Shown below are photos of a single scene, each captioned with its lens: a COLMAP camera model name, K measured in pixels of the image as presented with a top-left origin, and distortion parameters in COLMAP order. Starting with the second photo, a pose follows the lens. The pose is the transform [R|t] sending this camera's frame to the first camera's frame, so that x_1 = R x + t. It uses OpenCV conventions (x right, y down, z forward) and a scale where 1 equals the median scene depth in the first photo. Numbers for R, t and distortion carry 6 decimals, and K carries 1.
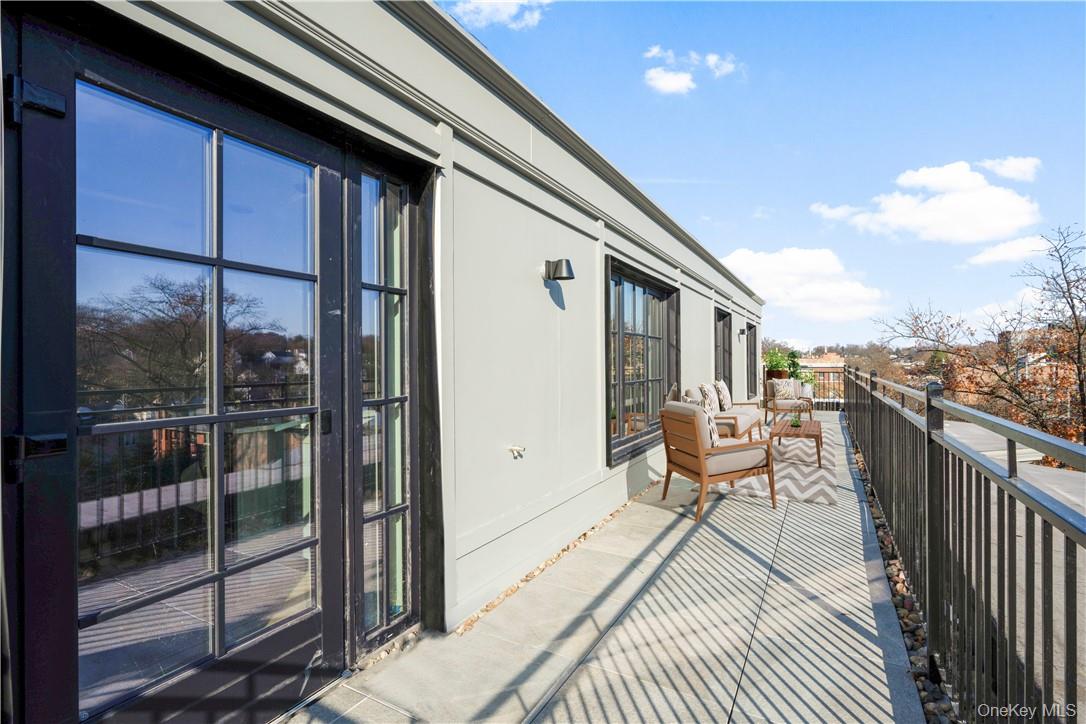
lens RADIAL K [[500.7, 0, 534.0], [0, 500.7, 360.1], [0, 0, 1]] dist [0.000282, 0.000138]
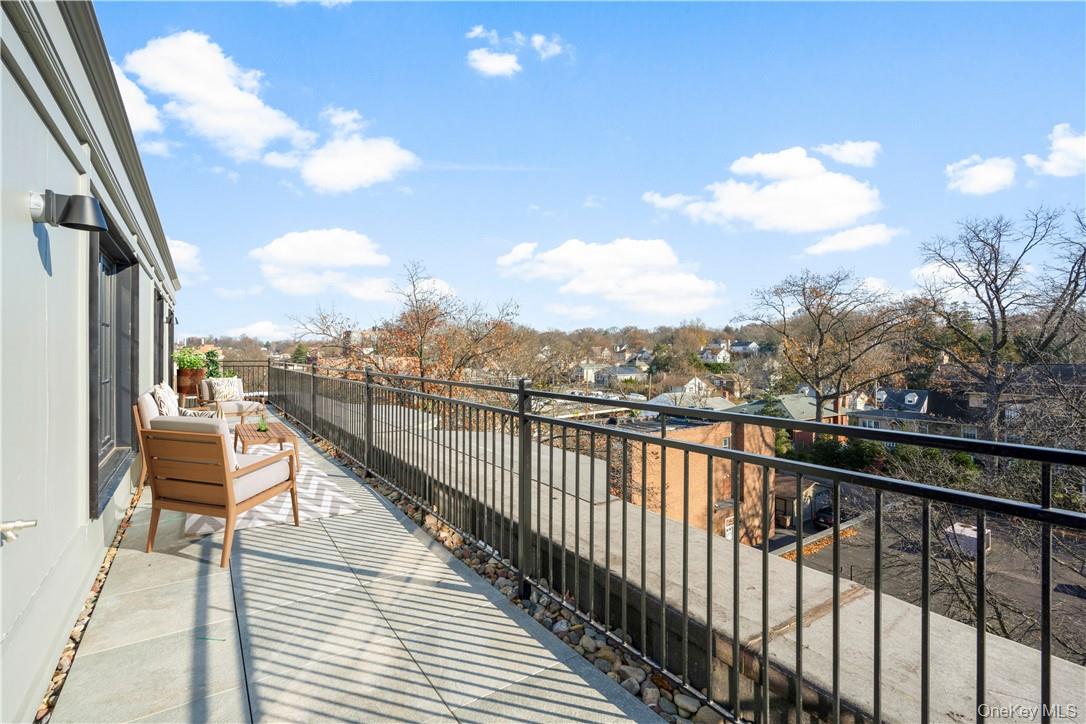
lens RADIAL K [[500.7, 0, 534.0], [0, 500.7, 360.1], [0, 0, 1]] dist [0.000282, 0.000138]
pose [[0.437233, -0.006781, 0.899323, -0.261735], [-0.007744, 0.999906, 0.011304, -0.013812], [-0.899315, -0.011907, 0.437139, 0.252017]]
